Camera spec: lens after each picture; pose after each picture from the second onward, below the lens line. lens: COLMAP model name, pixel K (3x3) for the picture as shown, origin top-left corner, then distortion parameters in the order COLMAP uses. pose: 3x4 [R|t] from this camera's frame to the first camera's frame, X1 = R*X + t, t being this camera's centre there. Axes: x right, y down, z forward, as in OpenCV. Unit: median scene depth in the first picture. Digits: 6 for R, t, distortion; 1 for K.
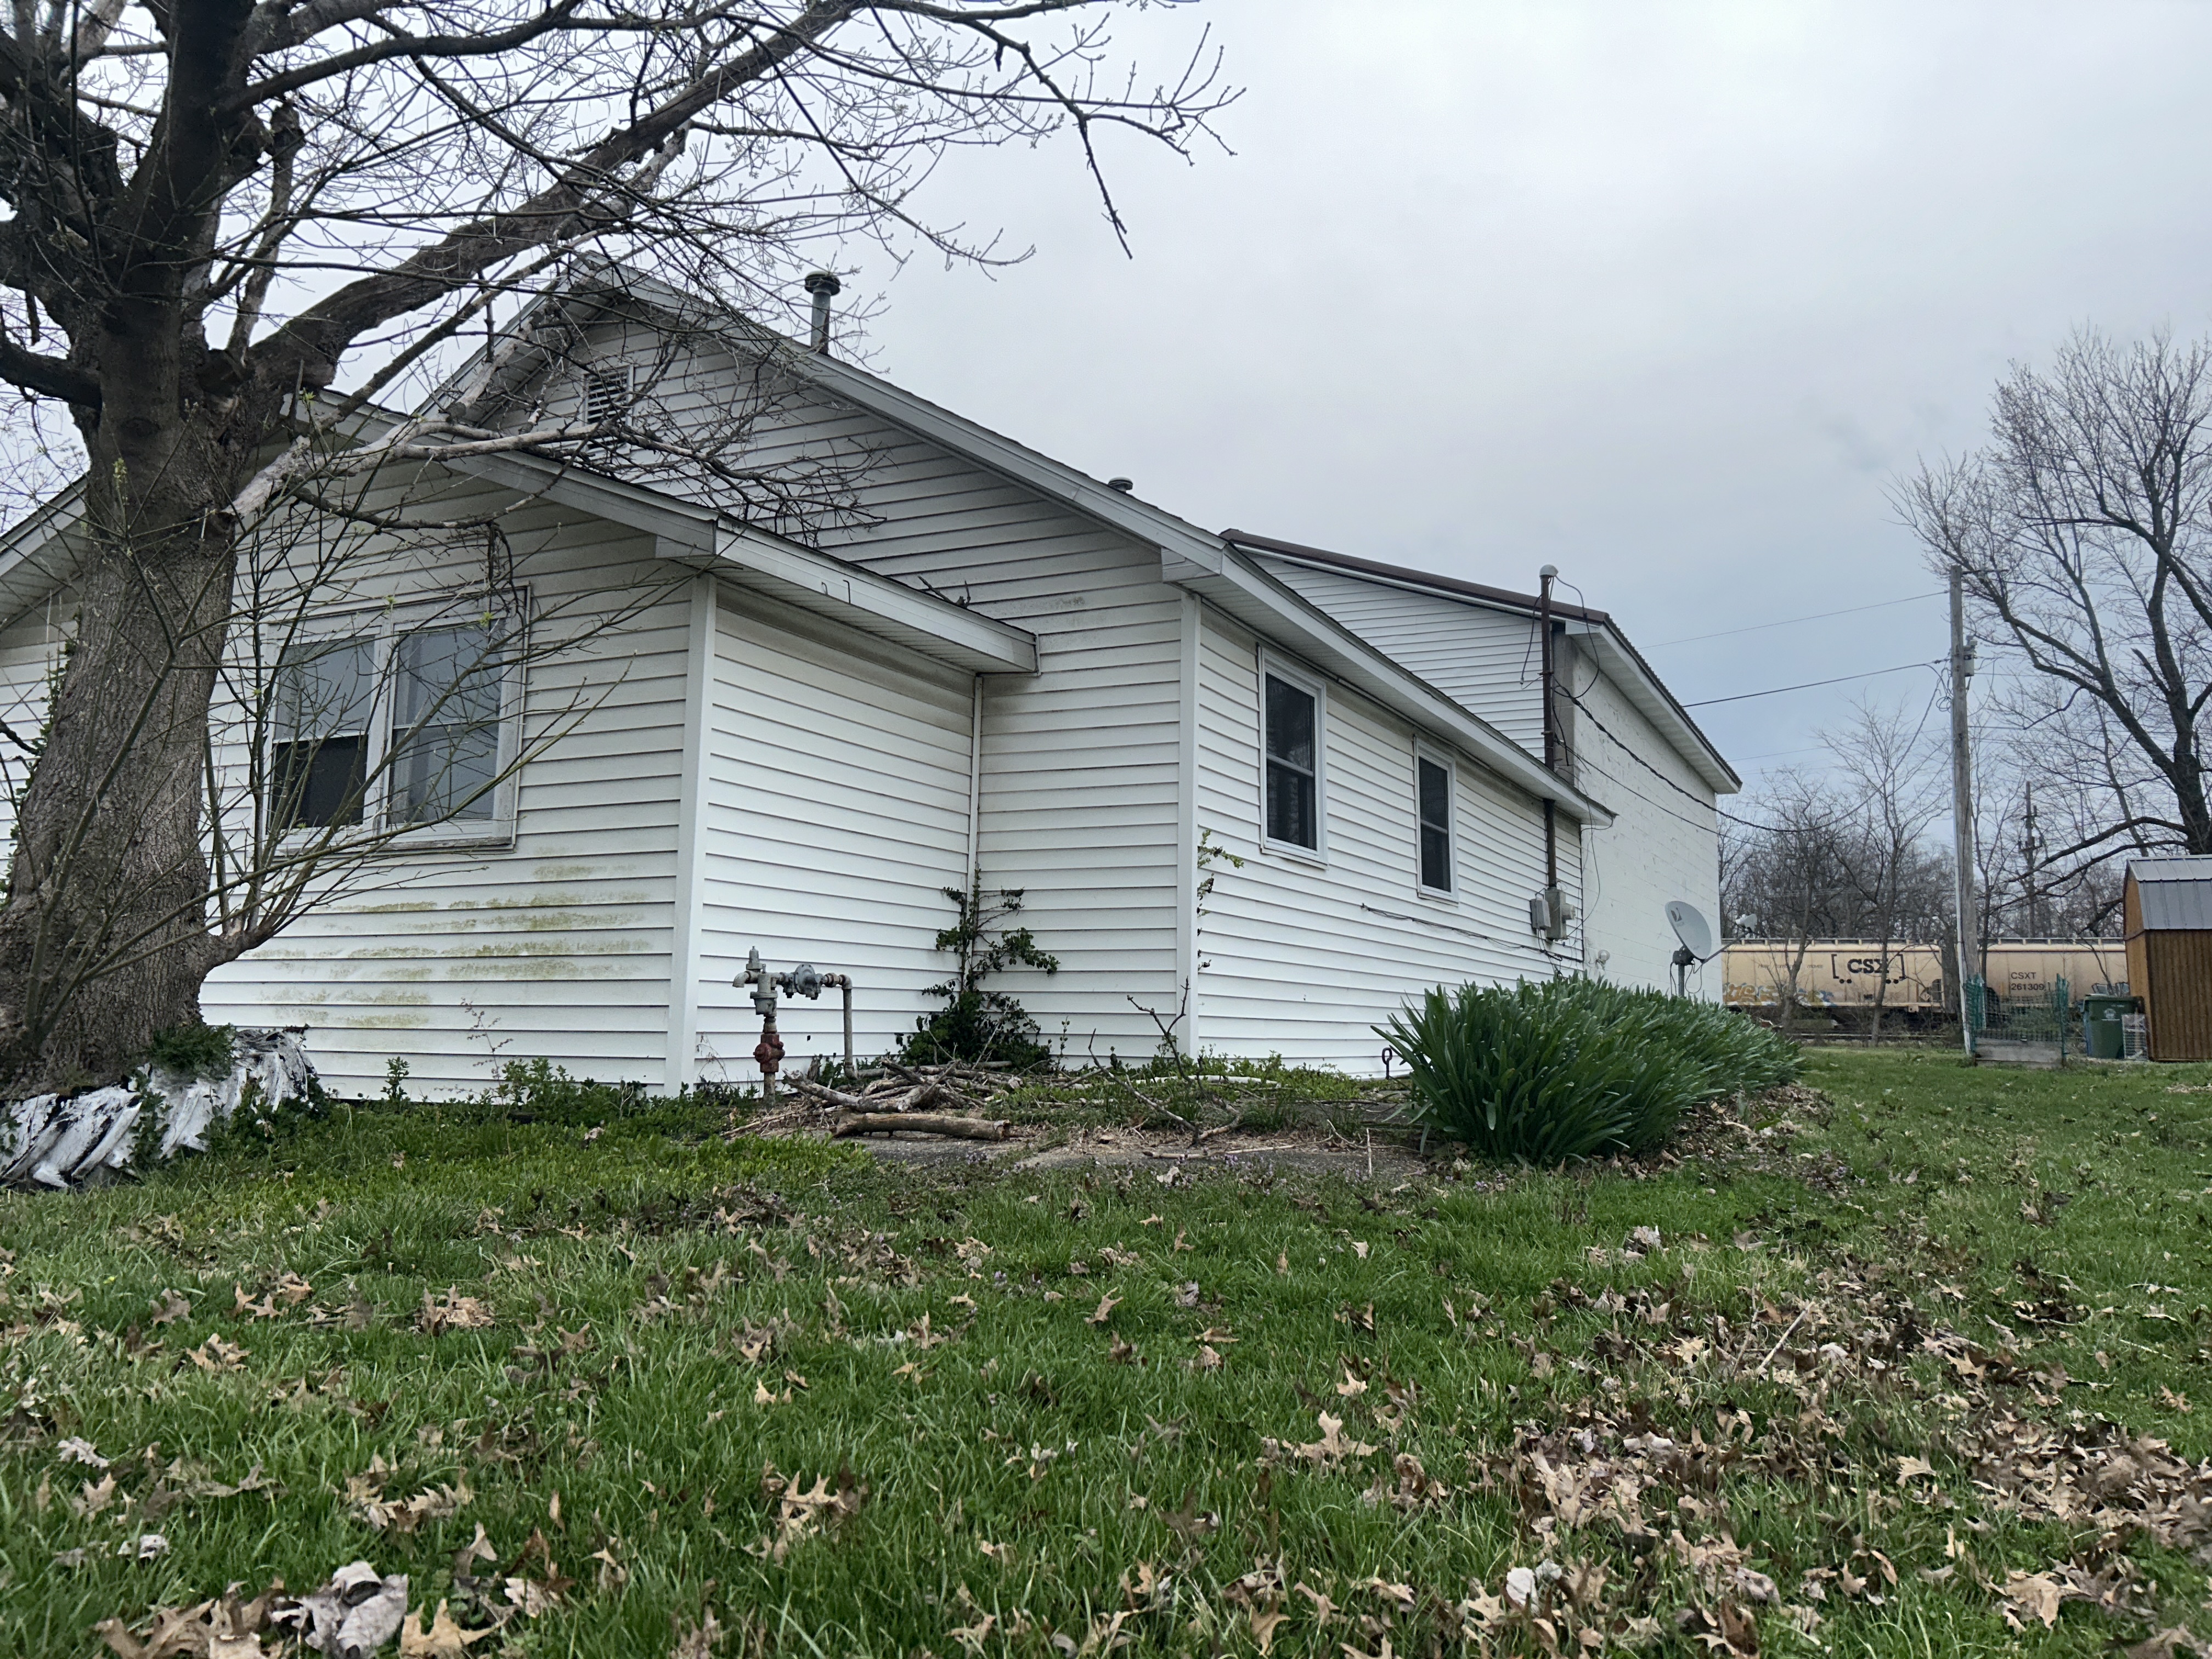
lens RADIAL K [[1664.7, 0, 1107.3], [0, 1664.7, 827.6], [0, 0, 1]] dist [0.060112, -0.066388]
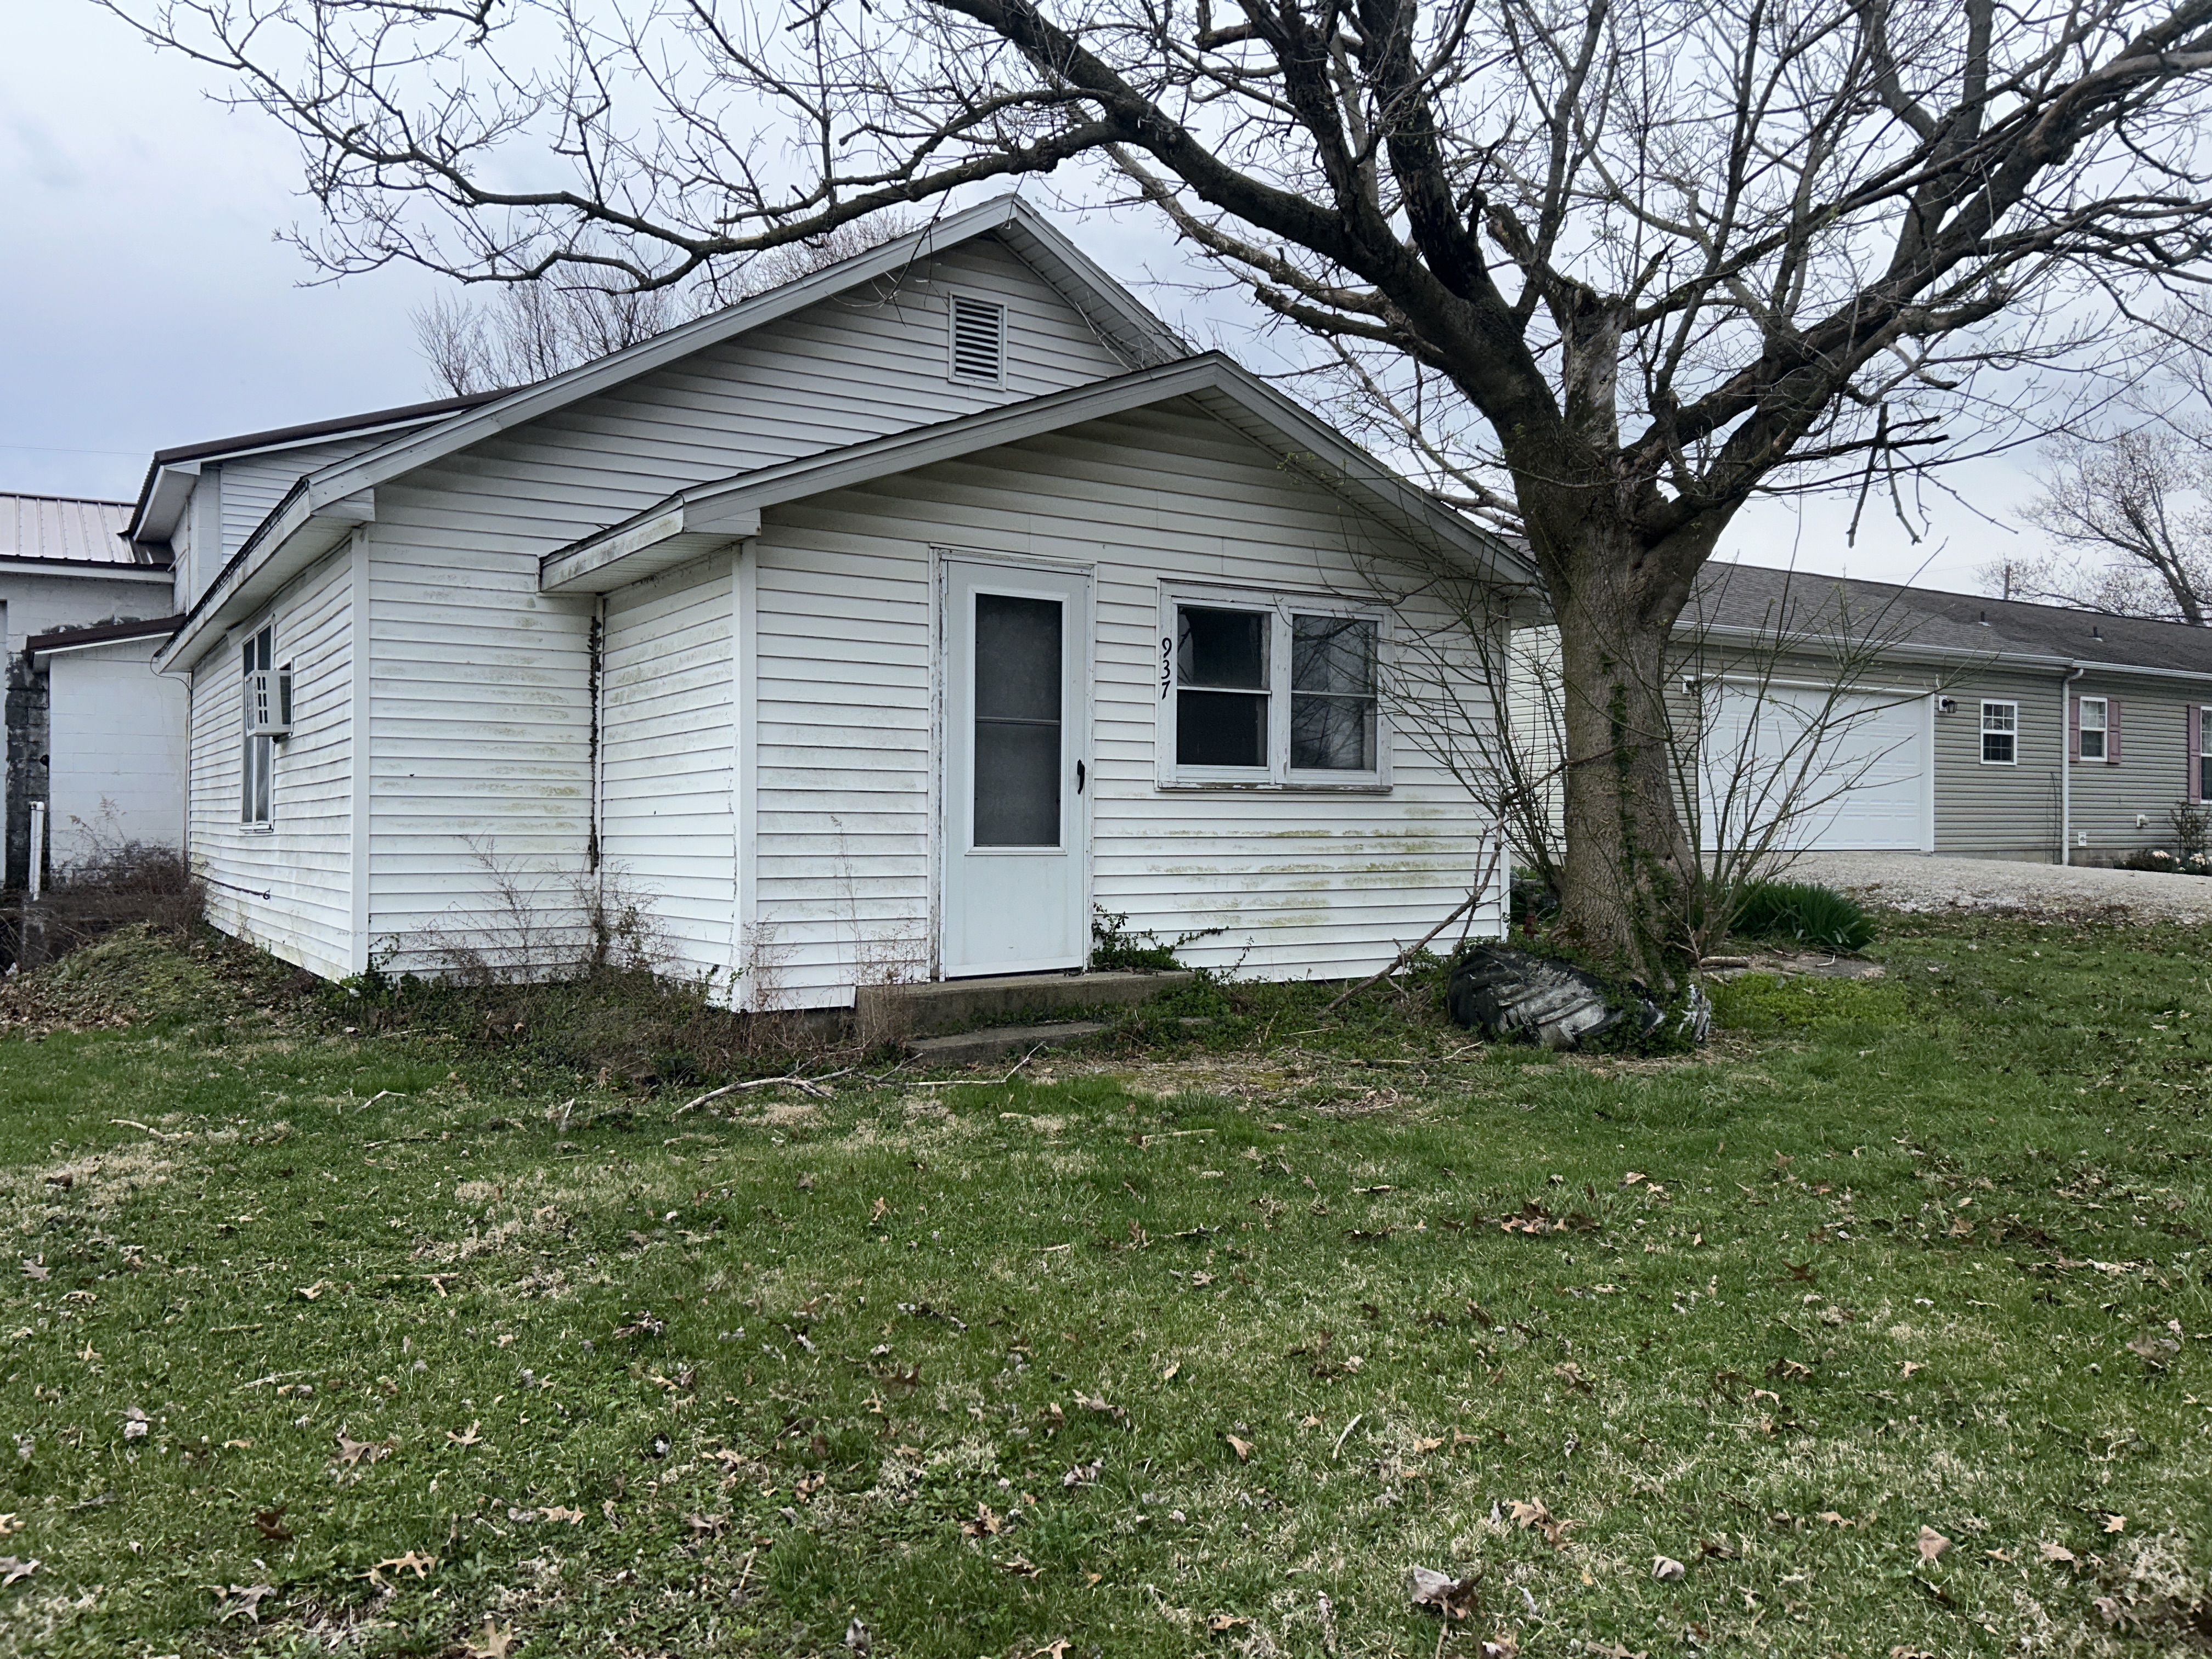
lens RADIAL K [[1664.7, 0, 1106.3], [0, 1664.7, 829.7], [0, 0, 1]] dist [0.060112, -0.066388]
pose [[0.500767, -0.014793, 0.865456, -1.631579], [-0.106532, 0.991199, 0.078584, -0.040570], [-0.859001, -0.131551, 0.494784, 0.504536]]
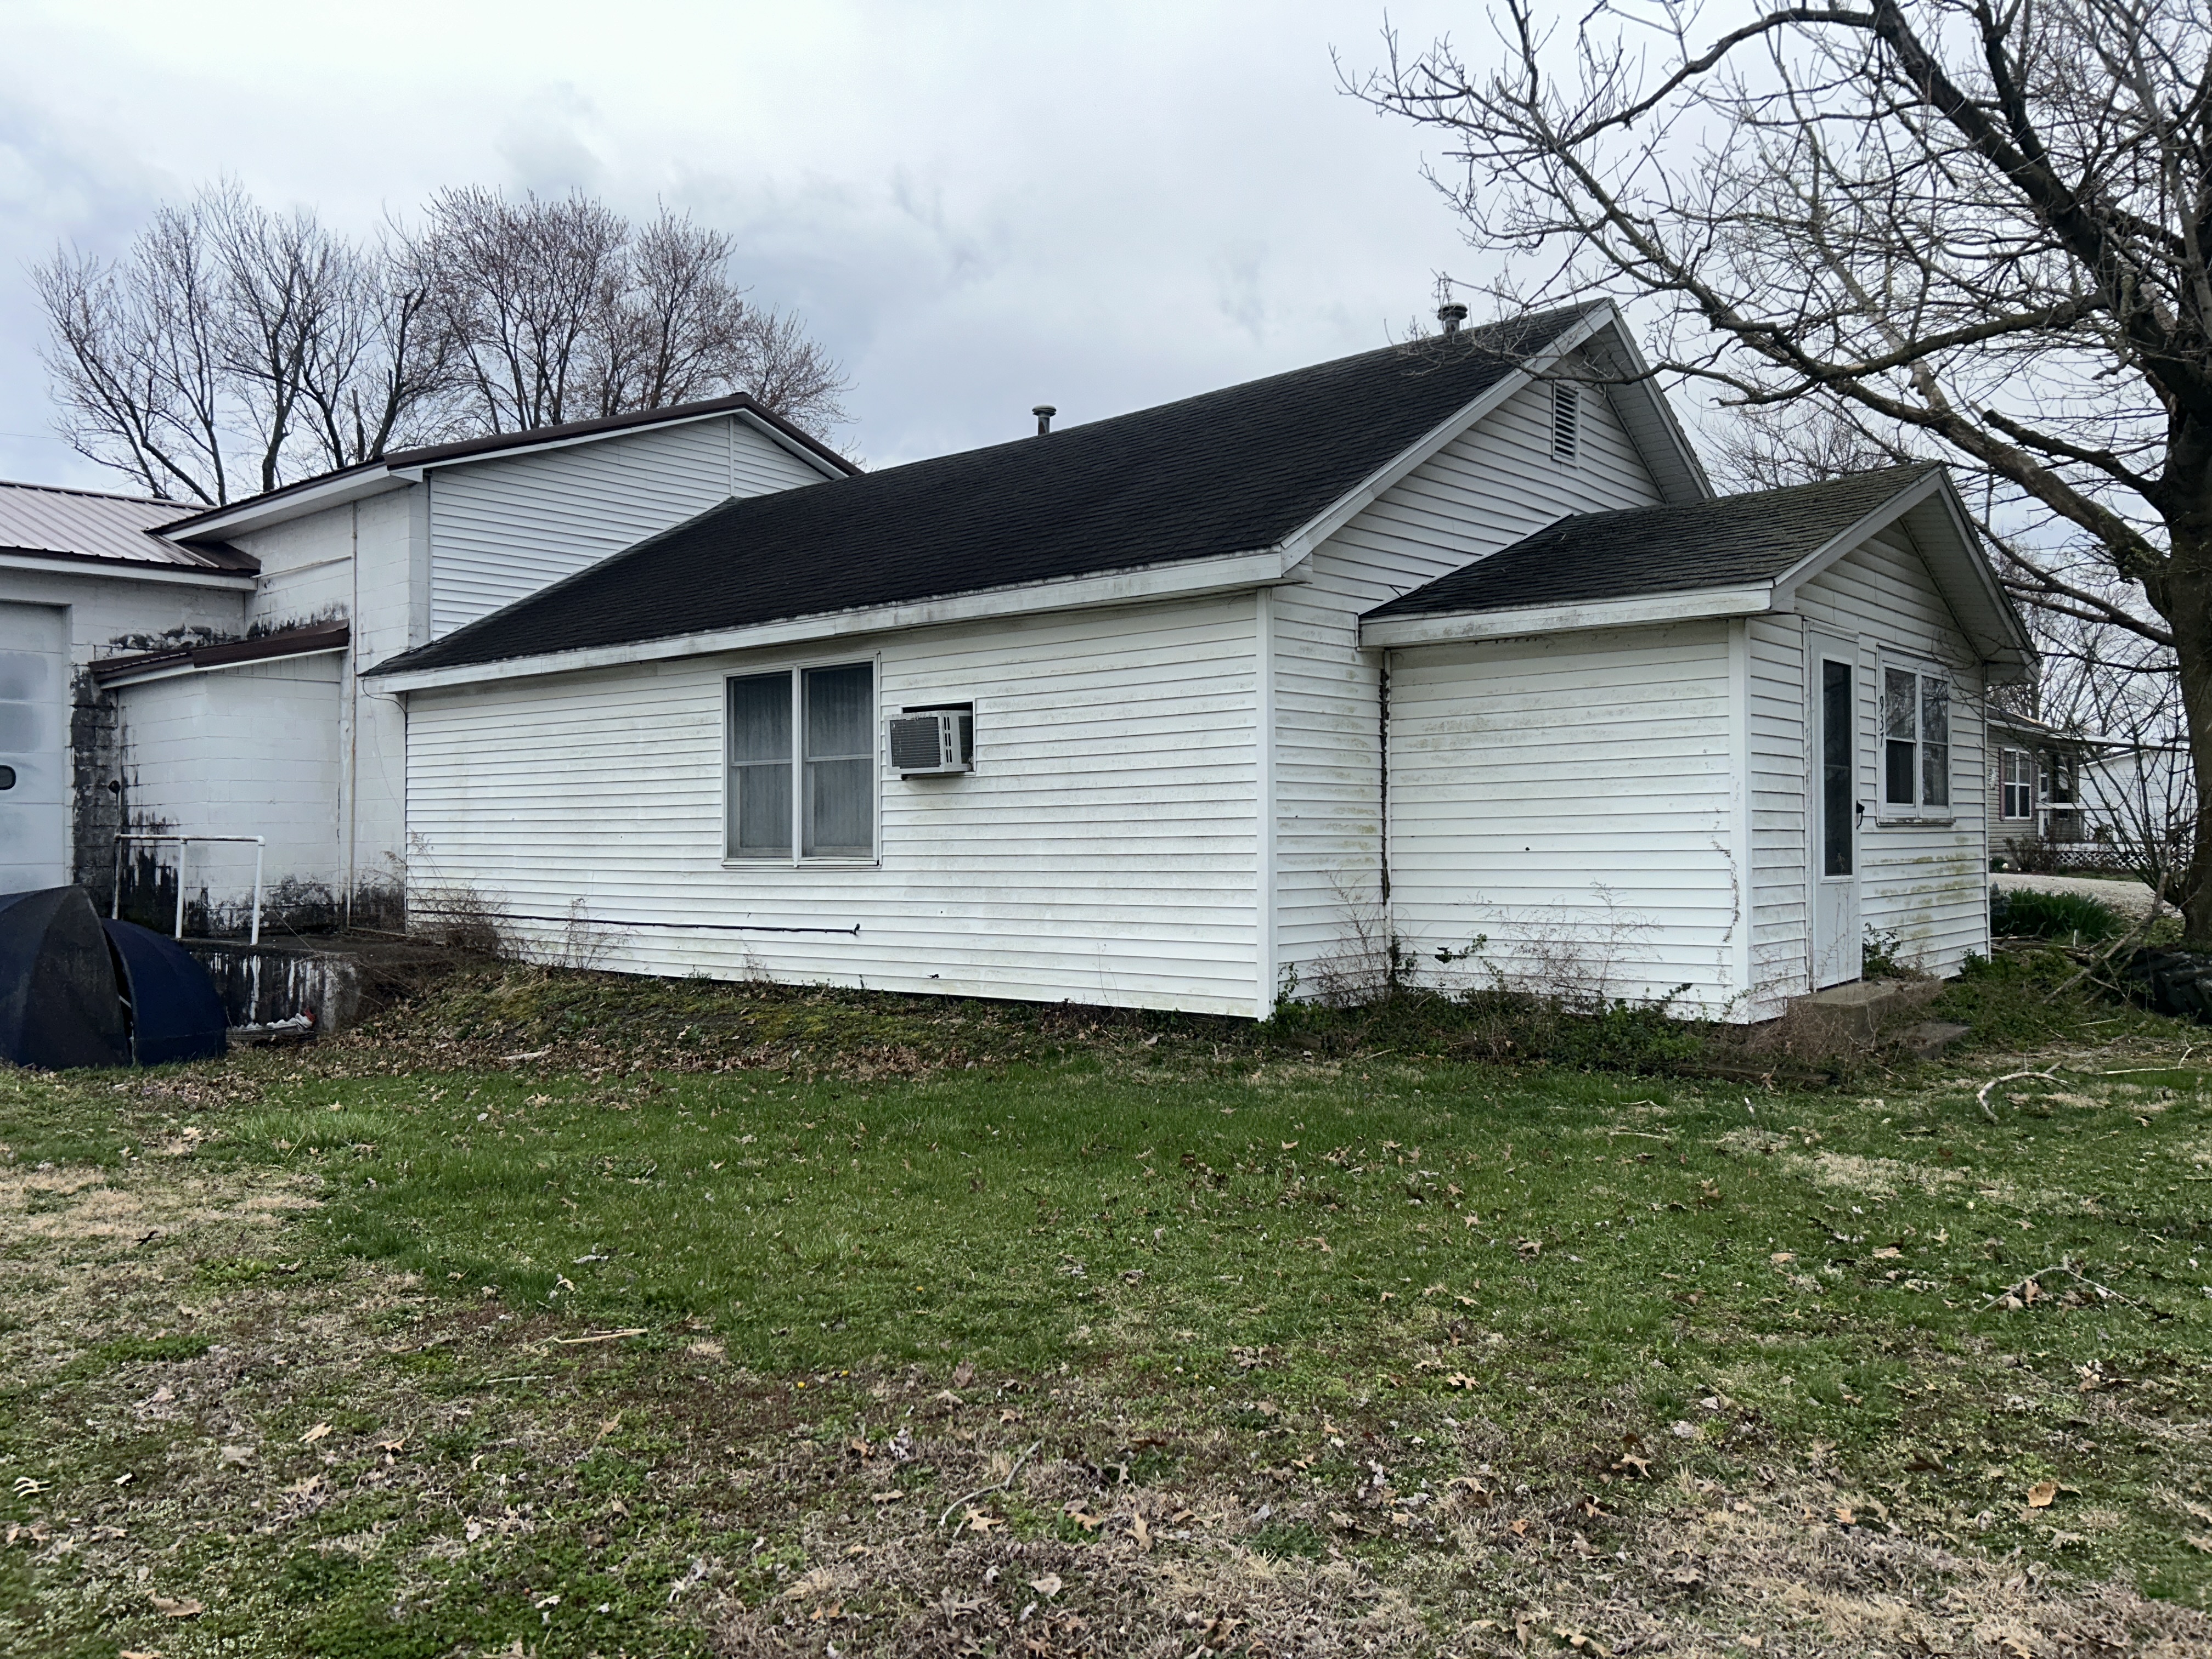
lens RADIAL K [[1664.7, 0, 1102.0], [0, 1664.7, 835.2], [0, 0, 1]] dist [0.060112, -0.066388]
pose [[0.237954, -0.015300, 0.971156, -2.135424], [-0.114581, 0.992452, 0.043710, 0.045360], [-0.964494, -0.121677, 0.234405, 1.393814]]
